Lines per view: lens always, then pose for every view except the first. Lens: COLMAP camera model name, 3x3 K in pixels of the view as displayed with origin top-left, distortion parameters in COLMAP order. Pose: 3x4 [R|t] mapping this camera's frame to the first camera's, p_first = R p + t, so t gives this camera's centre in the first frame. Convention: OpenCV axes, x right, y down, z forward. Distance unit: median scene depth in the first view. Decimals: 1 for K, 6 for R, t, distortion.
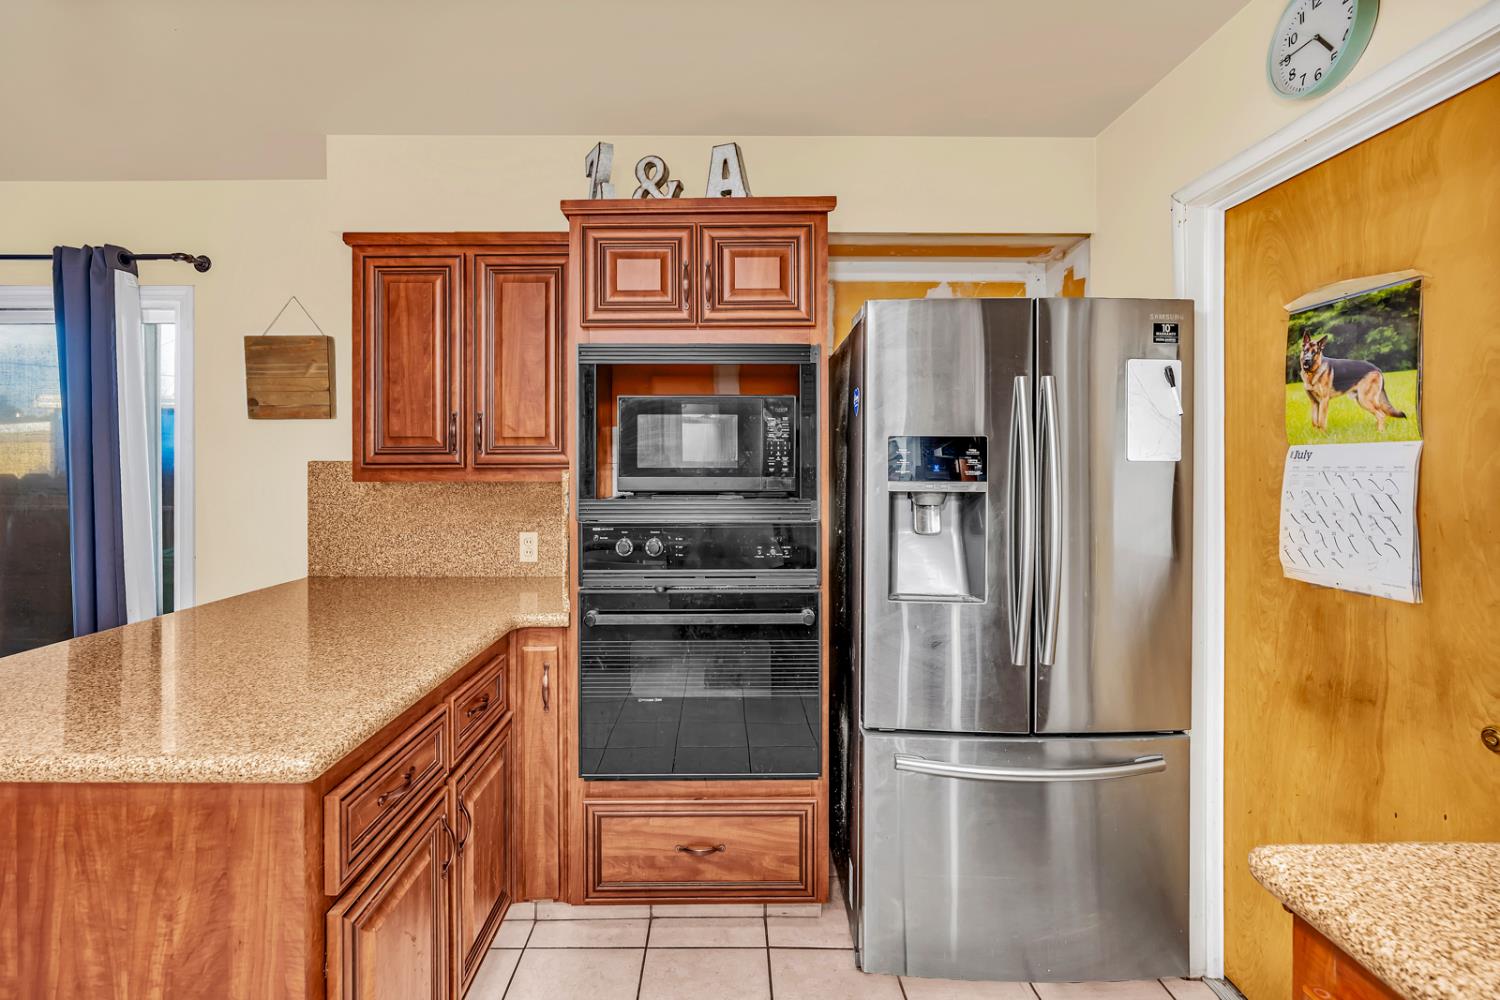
lens RADIAL K [[694.9, 0, 727.3], [0, 694.9, 468.0], [0, 0, 1]] dist [-0.010107, 0.000071]
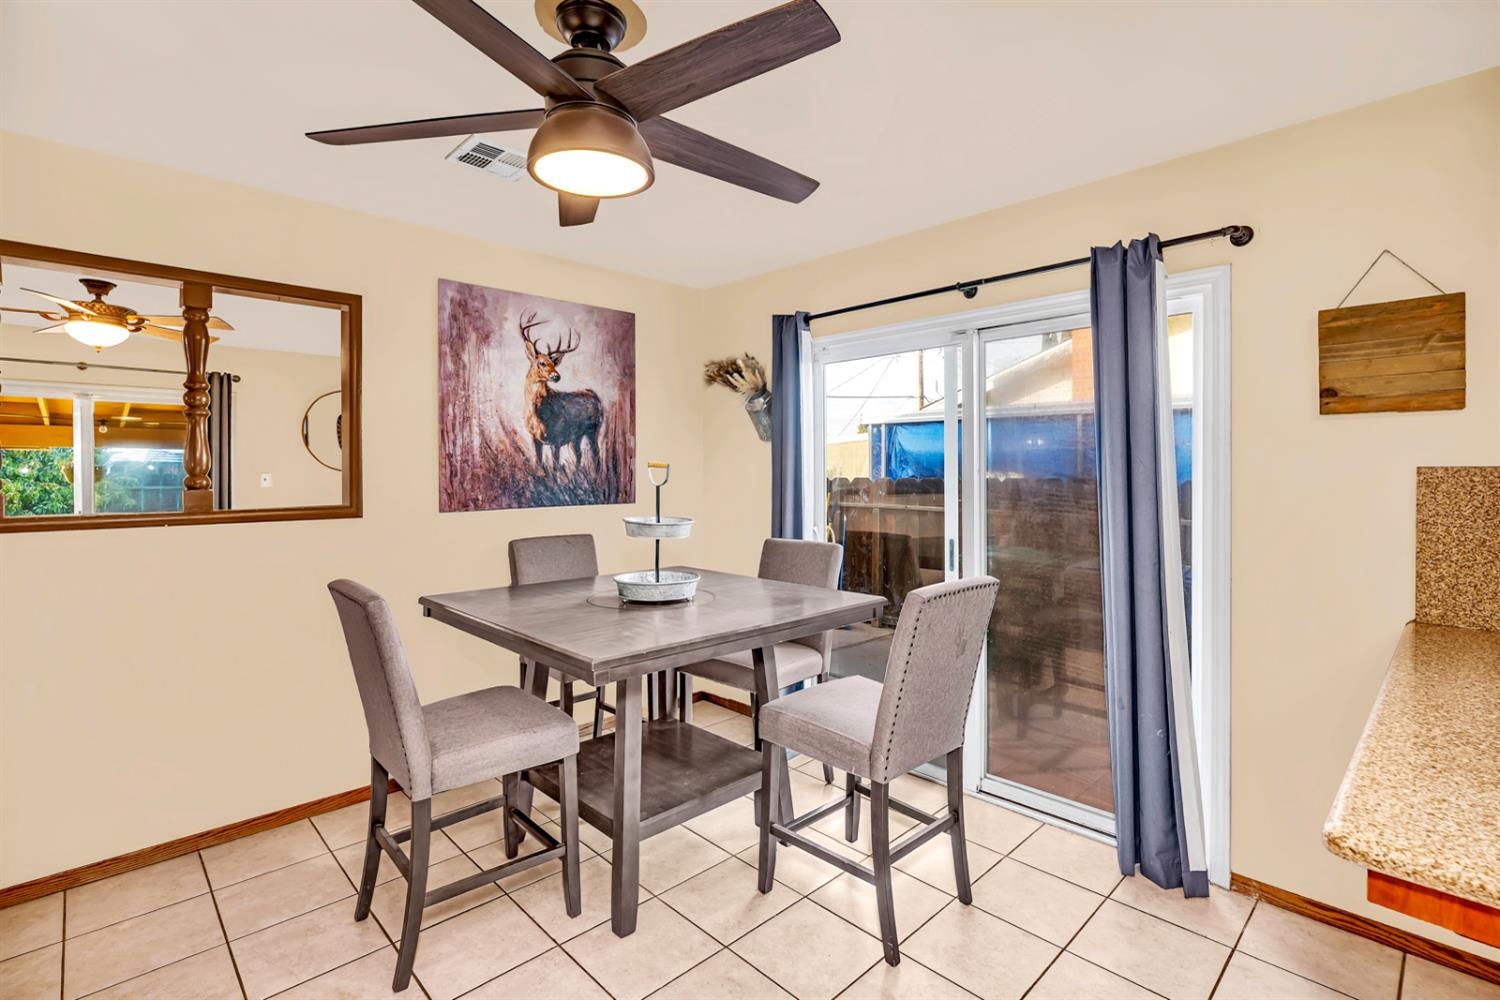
lens RADIAL K [[701.4, 0, 756.9], [0, 701.4, 469.9], [0, 0, 1]] dist [-0.002879, 0.000592]
pose [[0.696416, 0.000148, -0.717639, -0.871145], [-0.002210, 0.999996, -0.001938, -0.006116], [0.717635, 0.002936, 0.696413, -0.049542]]
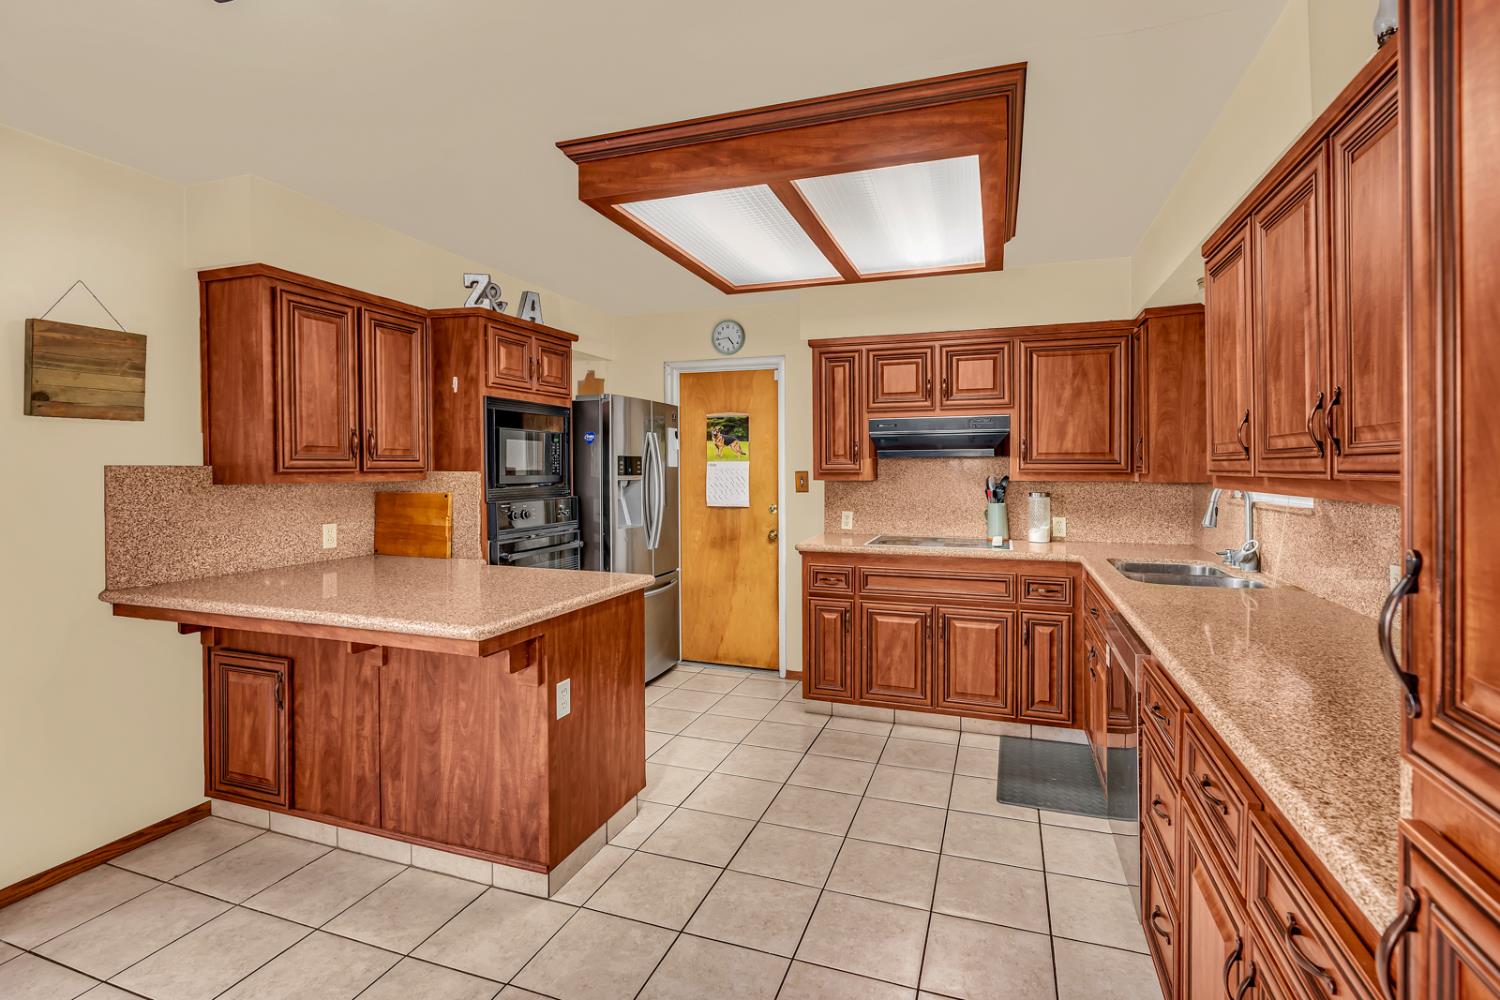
lens RADIAL K [[701.4, 0, 756.9], [0, 701.4, 469.9], [0, 0, 1]] dist [-0.002879, 0.000592]
pose [[0.330971, -0.003543, 0.943634, -1.881608], [0.006048, 0.999980, 0.001633, -0.000629], [-0.943621, 0.005167, 0.330986, -0.194489]]
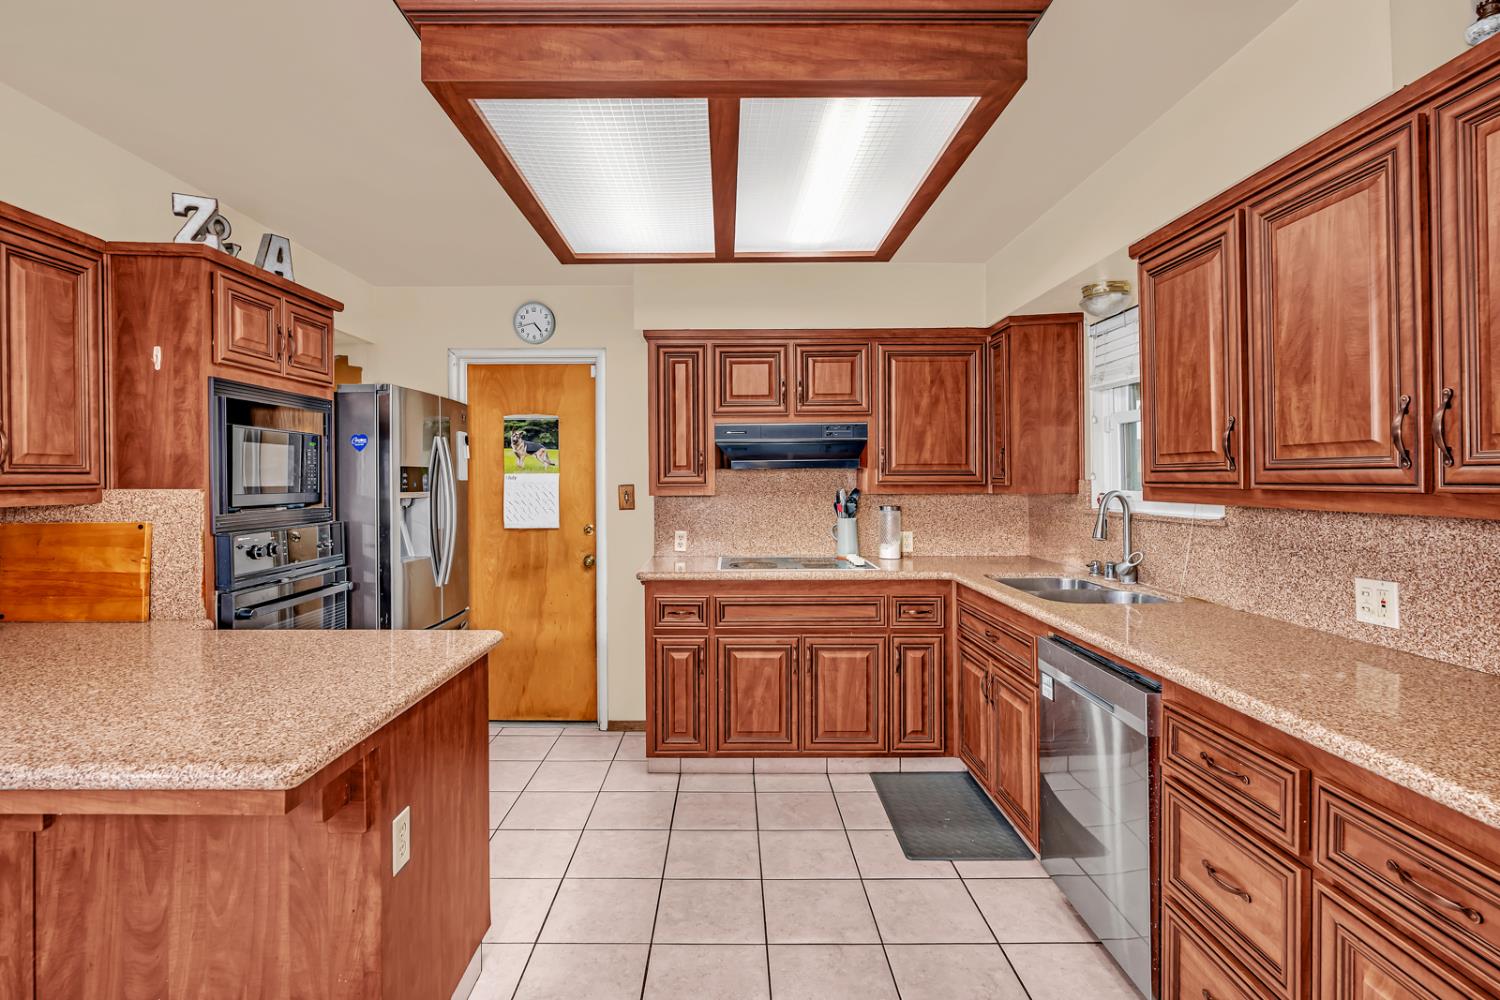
lens RADIAL K [[714.9, 0, 725.2], [0, 714.9, 474.0], [0, 0, 1]] dist [-0.007038, 0.004719]
pose [[0.006516, 0.006554, 0.999957, -1.617178], [0.010394, 0.999924, -0.006622, -0.006883], [-0.999925, 0.010437, 0.006448, 0.198478]]
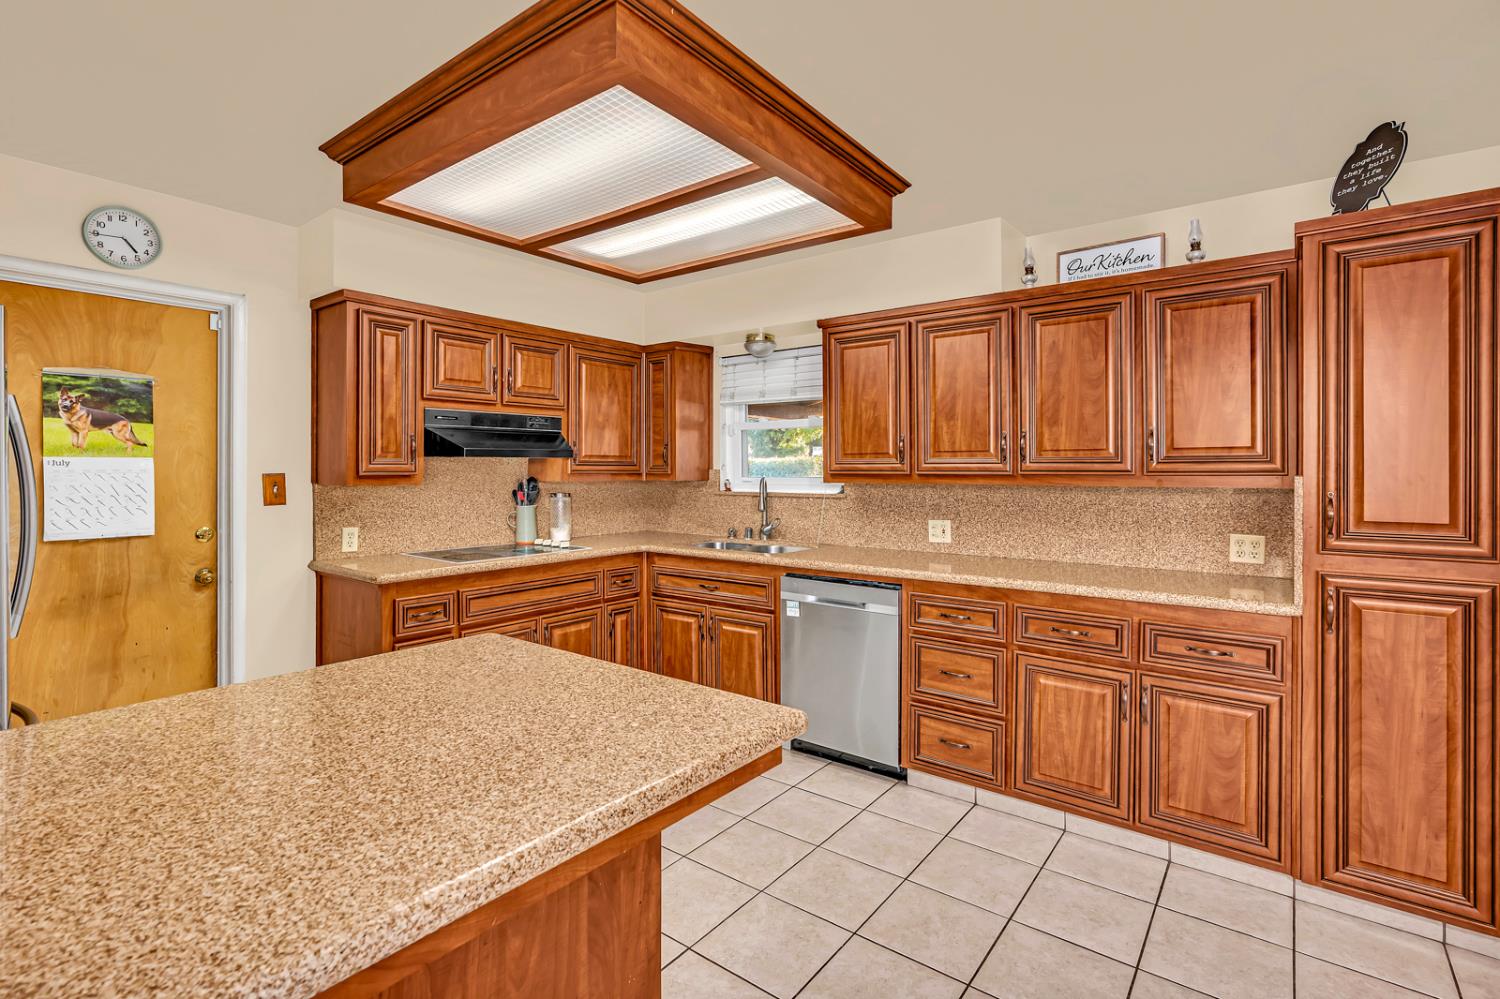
lens RADIAL K [[701.4, 0, 756.9], [0, 701.4, 469.4], [0, 0, 1]] dist [-0.002879, 0.000592]
pose [[-0.796376, -0.000453, 0.604802, -1.368223], [0.002817, 0.999986, 0.004458, -0.006210], [-0.604795, 0.005254, -0.796364, 1.227765]]
